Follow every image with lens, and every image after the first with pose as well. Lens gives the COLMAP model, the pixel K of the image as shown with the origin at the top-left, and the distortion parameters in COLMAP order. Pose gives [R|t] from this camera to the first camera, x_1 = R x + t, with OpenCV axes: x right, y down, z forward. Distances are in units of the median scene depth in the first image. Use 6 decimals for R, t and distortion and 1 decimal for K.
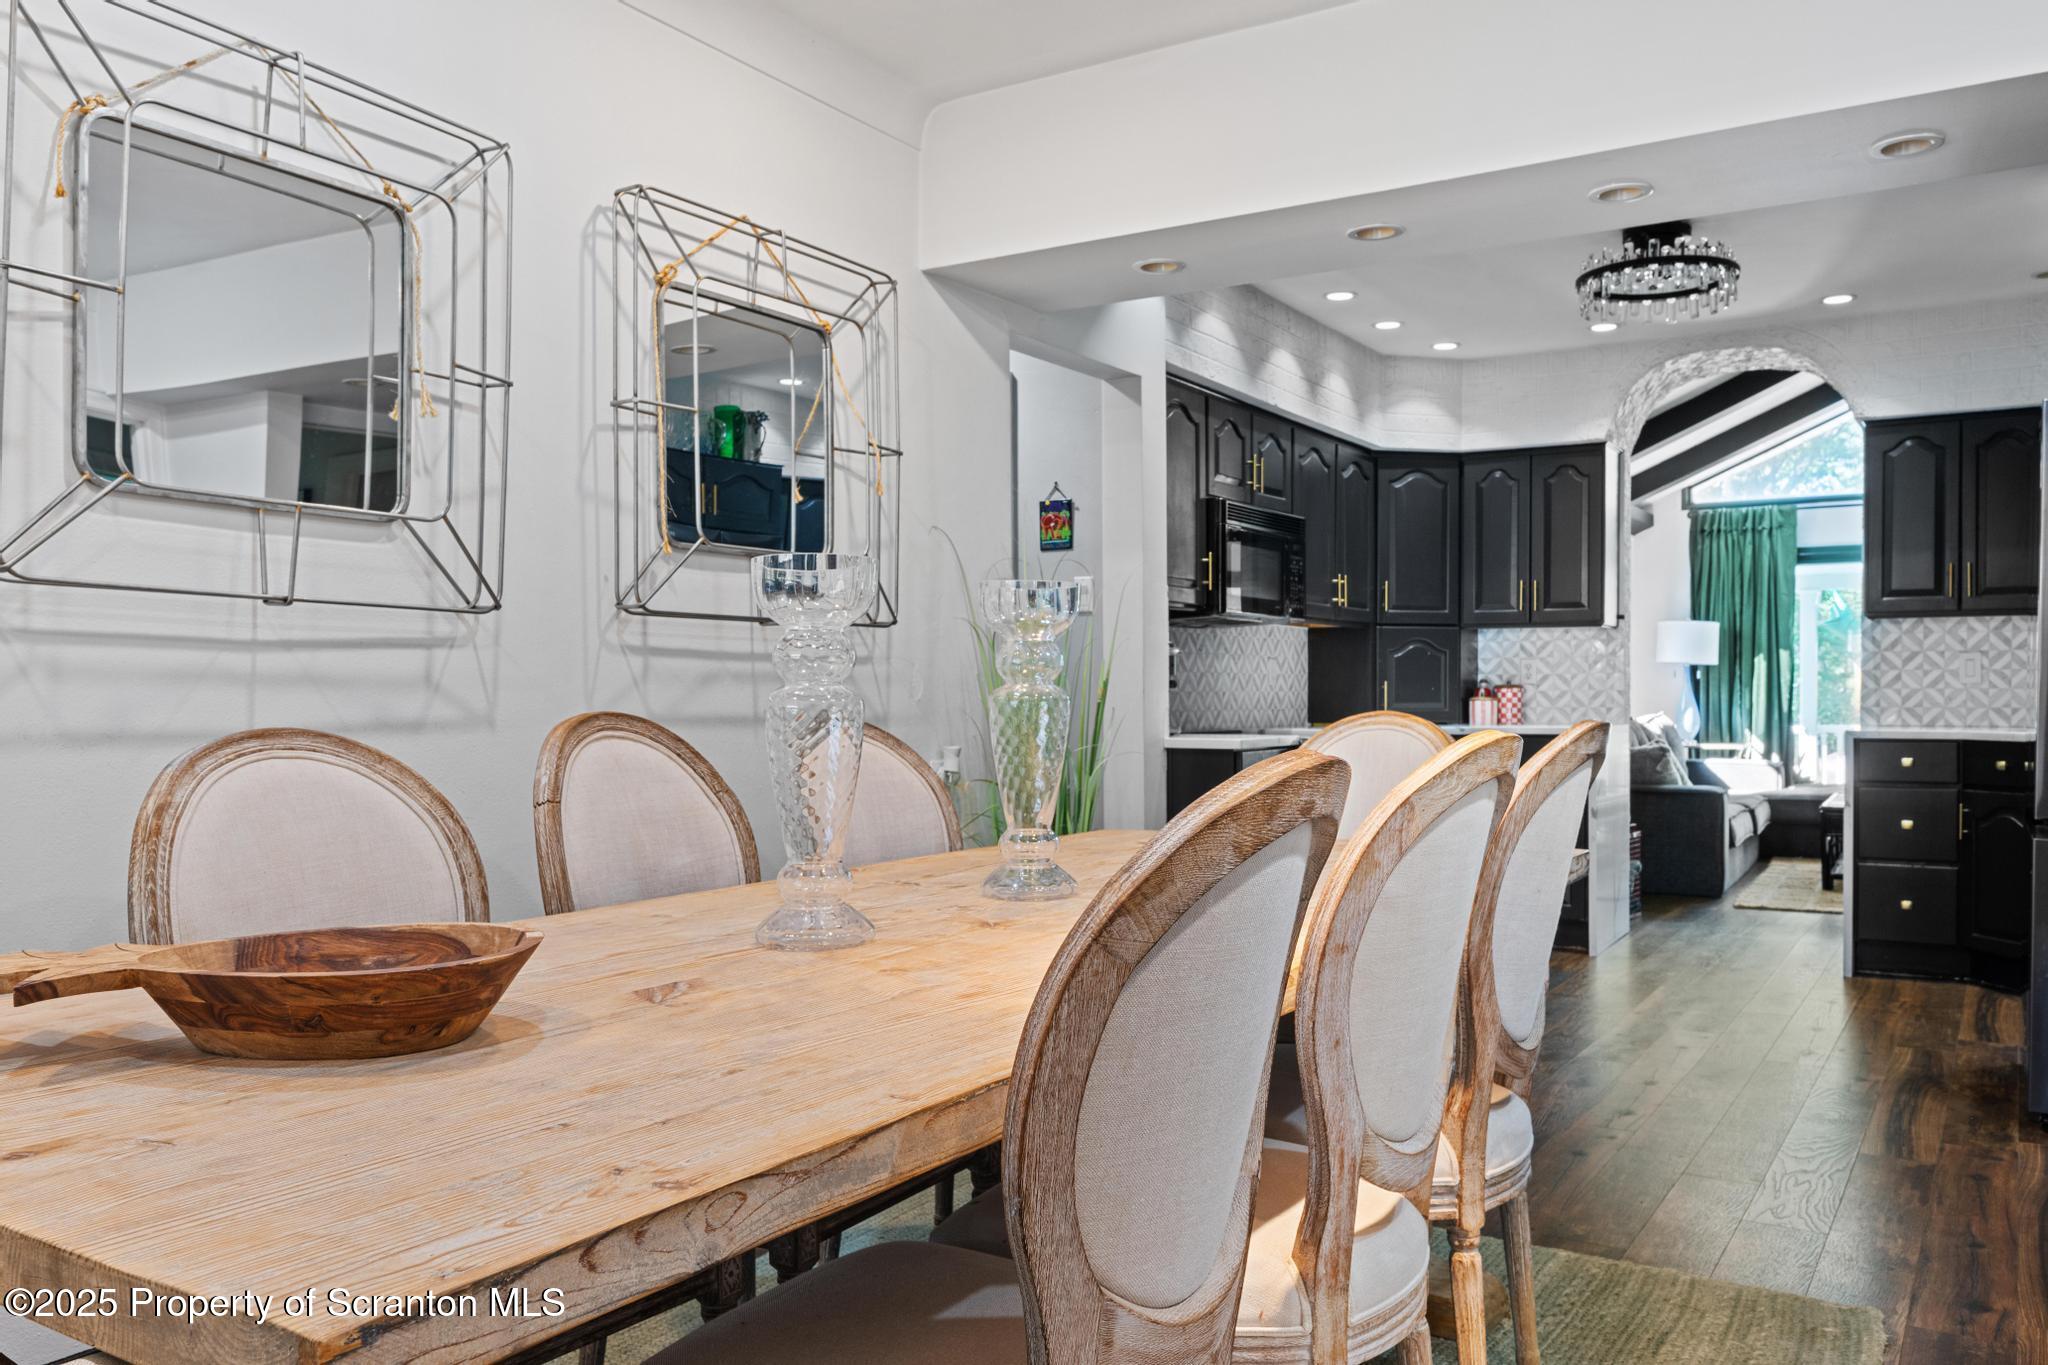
lens RADIAL K [[1580.6, 0, 1021.9], [0, 1580.6, 689.3], [0, 0, 1]] dist [-0.008655, -0.005443]
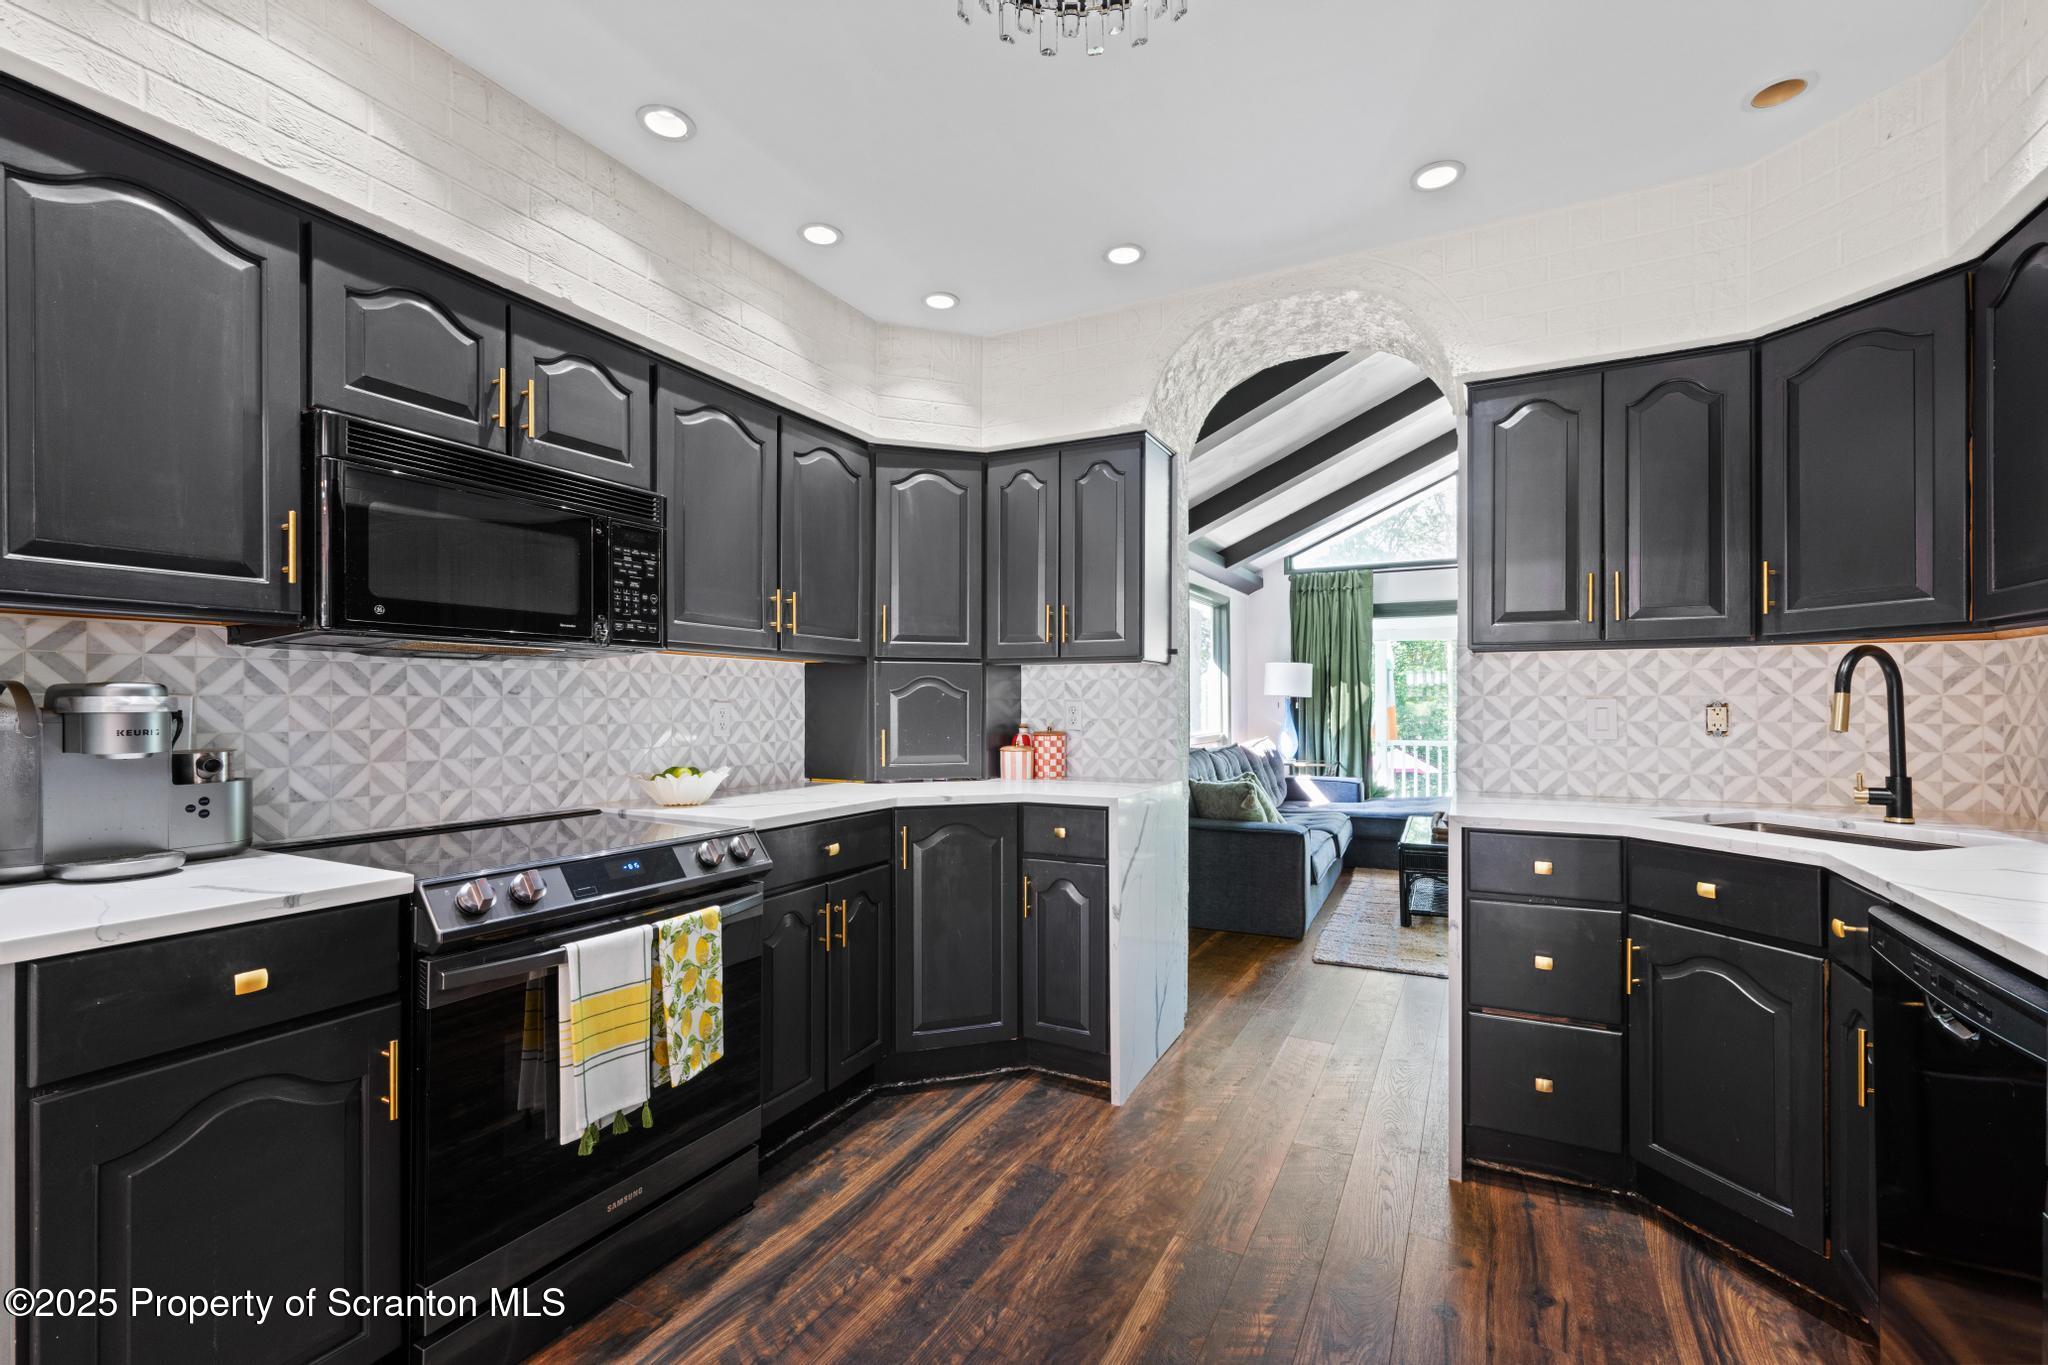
lens RADIAL K [[894.2, 0, 1027.7], [0, 894.2, 688.2], [0, 0, 1]] dist [-0.000331, 0.000071]
pose [[0.995896, 0.003145, 0.090449, 0.260692], [-0.001713, 0.999872, -0.015897, -0.018830], [-0.090488, 0.015677, 0.995774, 0.537538]]
